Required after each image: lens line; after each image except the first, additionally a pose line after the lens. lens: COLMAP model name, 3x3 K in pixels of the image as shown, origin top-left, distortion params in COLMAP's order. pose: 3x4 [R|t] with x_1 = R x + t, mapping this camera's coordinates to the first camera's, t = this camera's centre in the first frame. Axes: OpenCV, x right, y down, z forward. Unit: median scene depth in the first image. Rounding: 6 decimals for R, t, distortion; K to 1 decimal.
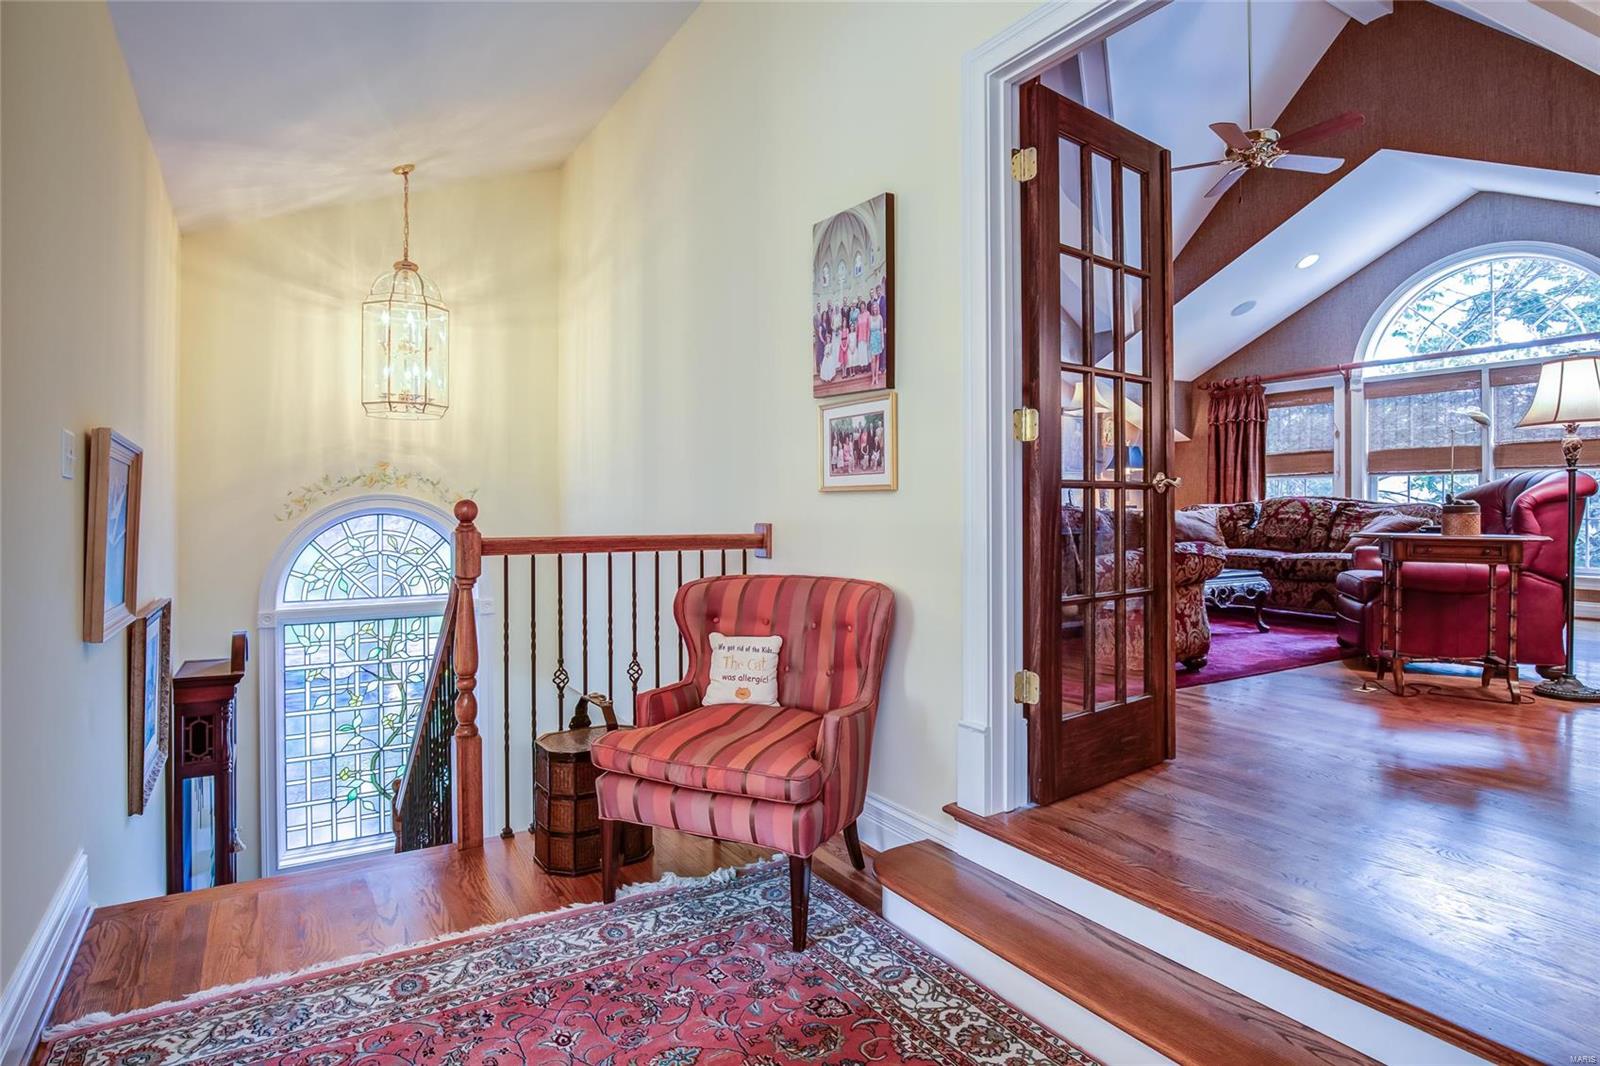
lens RADIAL K [[845.4, 0, 779.9], [0, 845.4, 504.2], [0, 0, 1]] dist [-0.000653, 0.000617]
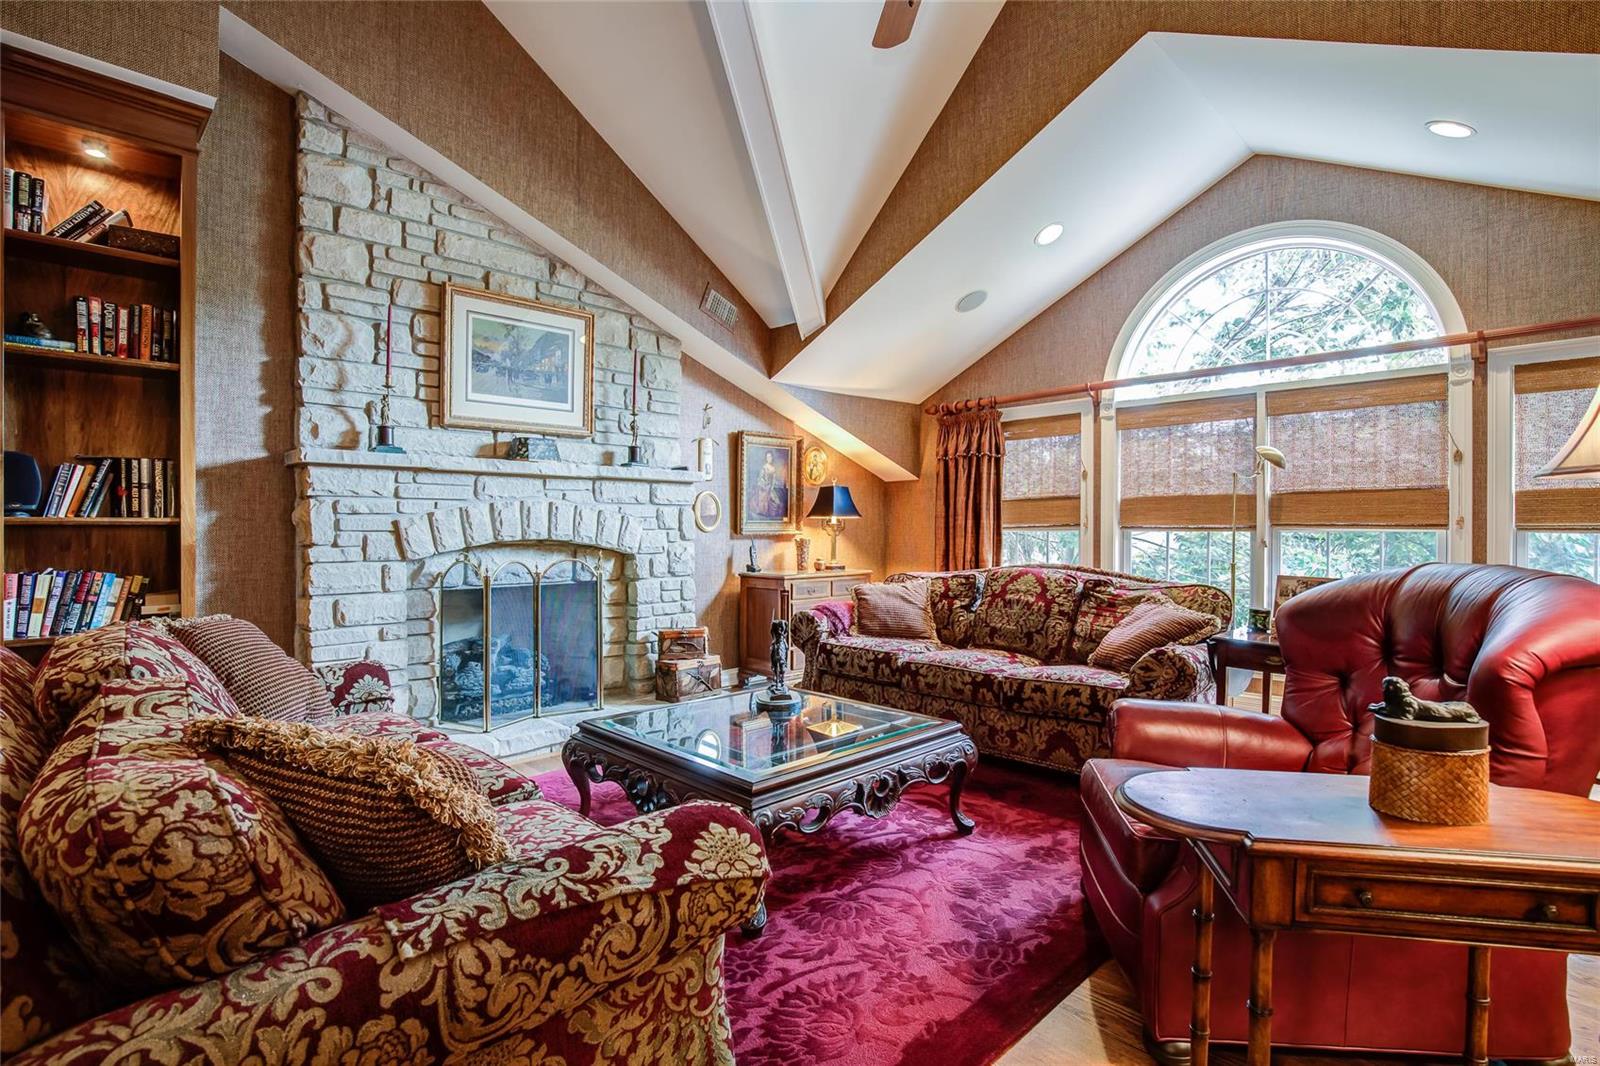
lens RADIAL K [[756.0, 0, 799.9], [0, 756.0, 534.7], [0, 0, 1]] dist [-0.005855, -0.000629]
pose [[0.975436, -0.000432, 0.220284, 0.268312], [-0.001694, 0.999954, 0.009465, -0.036439], [-0.220278, -0.009606, 0.975390, 0.405949]]
